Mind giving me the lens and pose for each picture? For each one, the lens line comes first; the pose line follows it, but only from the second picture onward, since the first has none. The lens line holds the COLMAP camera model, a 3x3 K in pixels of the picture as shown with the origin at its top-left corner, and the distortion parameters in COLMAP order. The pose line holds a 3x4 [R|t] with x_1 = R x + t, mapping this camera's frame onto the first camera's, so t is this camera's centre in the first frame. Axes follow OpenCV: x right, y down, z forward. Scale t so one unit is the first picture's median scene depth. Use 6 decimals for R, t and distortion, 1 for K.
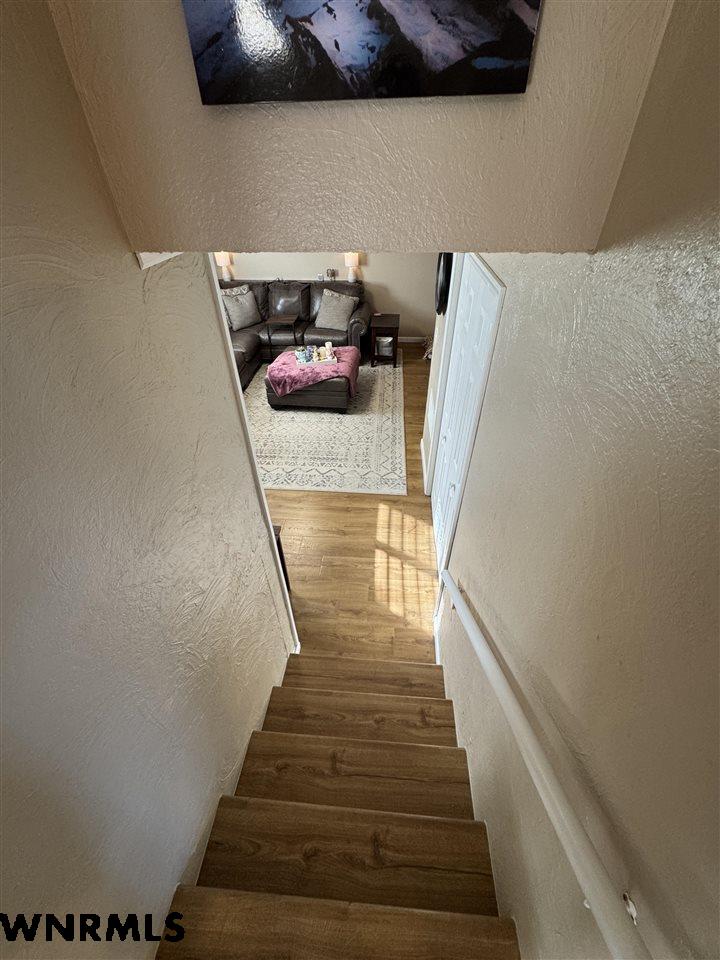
lens RADIAL K [[385.4, 0, 360.4], [0, 385.4, 480.2], [0, 0, 1]] dist [-0.004386, 0.000677]
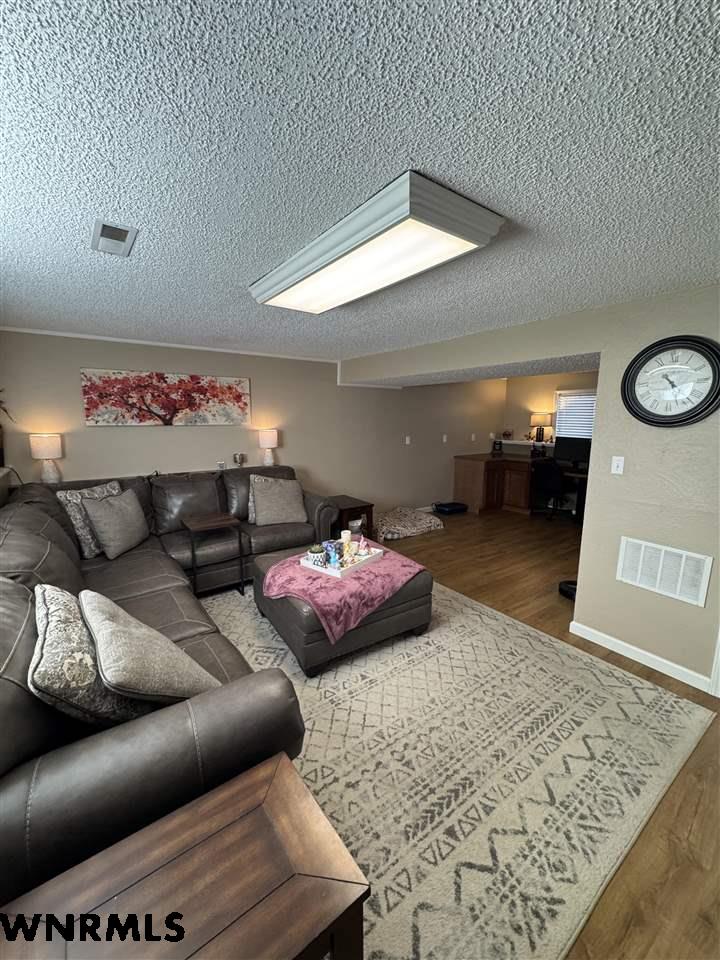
lens RADIAL K [[385.4, 0, 360.2], [0, 385.4, 480.6], [0, 0, 1]] dist [-0.004386, 0.000677]
pose [[0.766629, -0.096621, 0.634779, -0.452714], [0.400429, 0.844759, -0.355020, -0.194047], [-0.501933, 0.526353, 0.686306, 0.511661]]
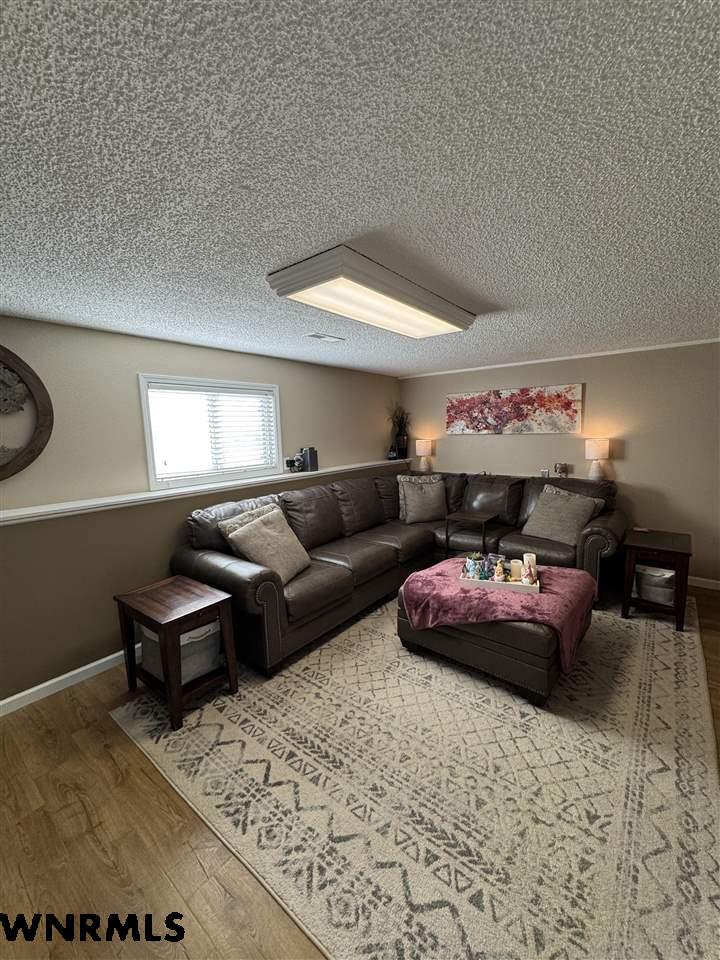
lens RADIAL K [[385.4, 0, 363.7], [0, 385.4, 481.0], [0, 0, 1]] dist [-0.004386, 0.000677]
pose [[0.828068, 0.058930, -0.557522, 0.021259], [-0.340113, 0.843359, -0.416015, -0.134927], [0.445676, 0.534110, 0.718401, 0.439490]]
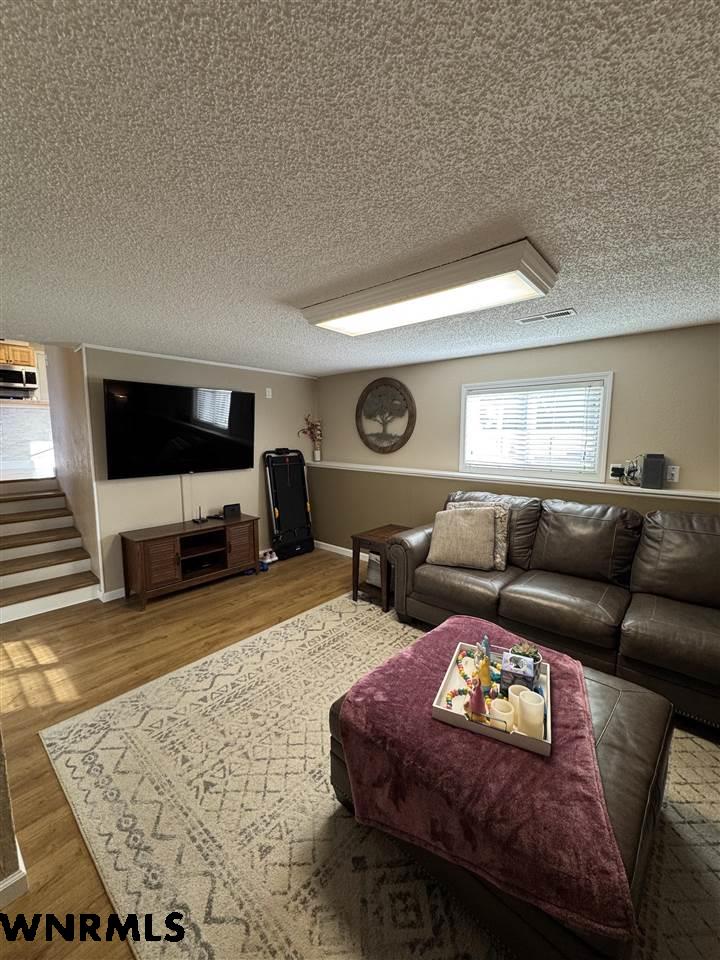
lens RADIAL K [[385.4, 0, 363.2], [0, 385.4, 481.0], [0, 0, 1]] dist [-0.004386, 0.000677]
pose [[-0.594043, 0.106855, -0.797305, 0.179332], [-0.510143, 0.716306, 0.476089, -0.526483], [0.621986, 0.689557, -0.371005, 0.918654]]
